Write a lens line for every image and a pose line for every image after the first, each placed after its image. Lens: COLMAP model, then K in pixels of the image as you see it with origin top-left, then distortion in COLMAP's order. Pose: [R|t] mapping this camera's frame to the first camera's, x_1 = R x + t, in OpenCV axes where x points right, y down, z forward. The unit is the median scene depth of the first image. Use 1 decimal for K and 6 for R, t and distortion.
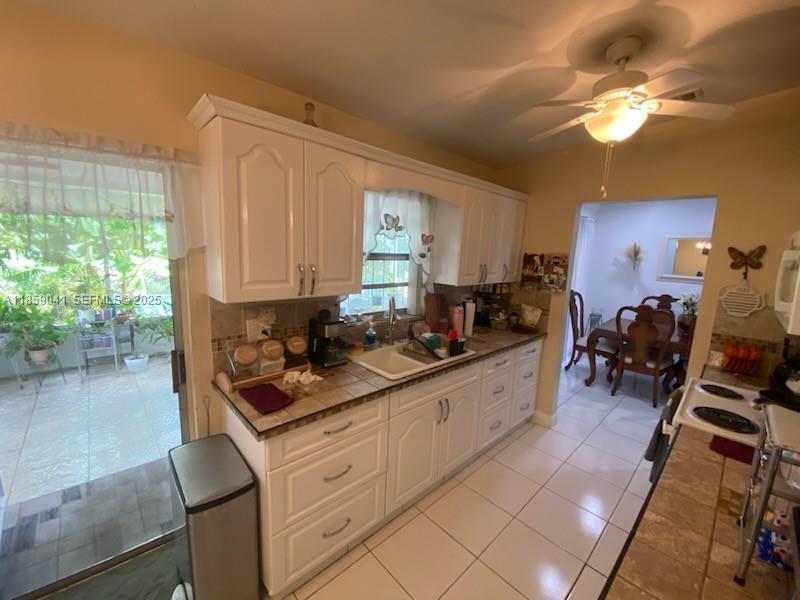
lens RADIAL K [[322.9, 0, 398.5], [0, 322.9, 301.8], [0, 0, 1]] dist [0.026480, -0.023554]
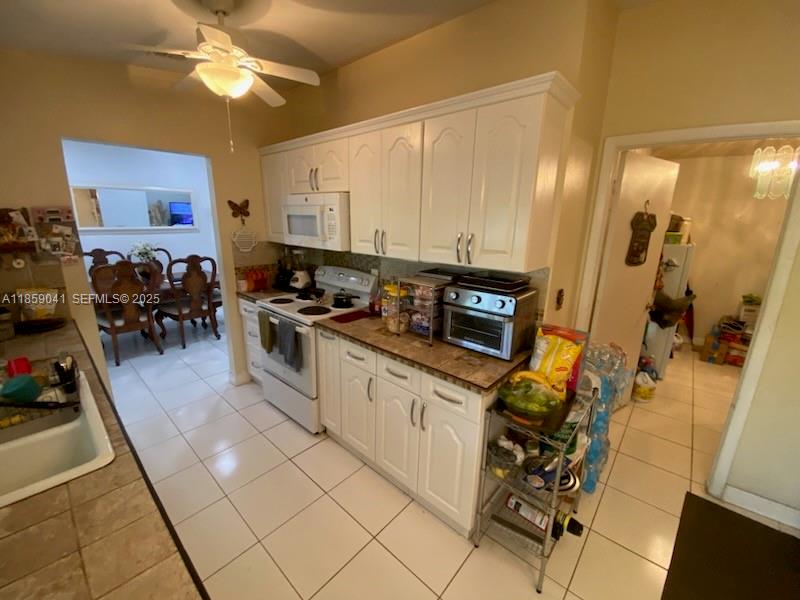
lens RADIAL K [[322.9, 0, 398.5], [0, 322.9, 301.8], [0, 0, 1]] dist [0.026480, -0.023554]
pose [[-0.088676, -0.287827, 0.953568, -0.365489], [0.139550, 0.944307, 0.298009, -0.068261], [-0.986236, 0.159497, -0.043571, 0.392029]]
